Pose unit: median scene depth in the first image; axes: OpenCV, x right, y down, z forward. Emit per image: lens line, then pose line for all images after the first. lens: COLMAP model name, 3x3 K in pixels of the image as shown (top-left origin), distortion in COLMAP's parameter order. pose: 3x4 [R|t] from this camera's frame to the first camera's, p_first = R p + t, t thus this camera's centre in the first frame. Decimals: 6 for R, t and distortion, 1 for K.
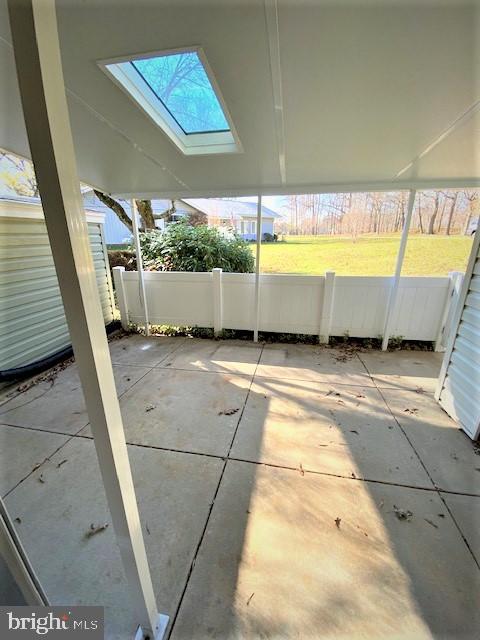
lens RADIAL K [[263.0, 0, 240.0], [0, 263.0, 320.0], [0, 0, 1]] dist [0.022712, -0.022763]
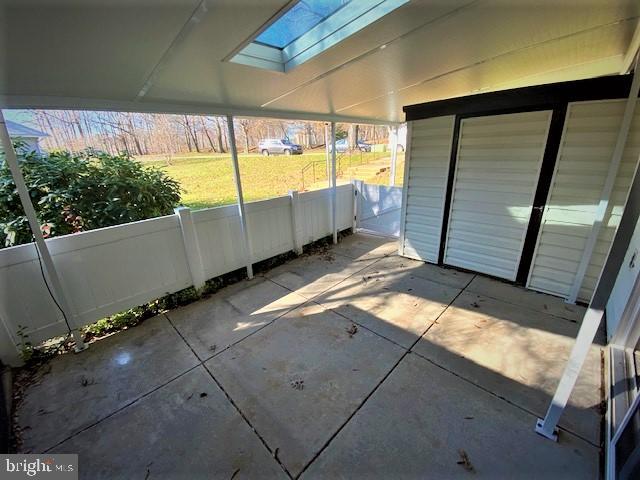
lens RADIAL K [[263.0, 0, 318.1], [0, 263.0, 240.7], [0, 0, 1]] dist [0.022712, -0.022763]
pose [[0.551174, -0.288973, 0.782753, -0.536146], [0.290868, 0.945810, 0.144356, -0.113269], [-0.782051, 0.148113, 0.605359, 0.277182]]
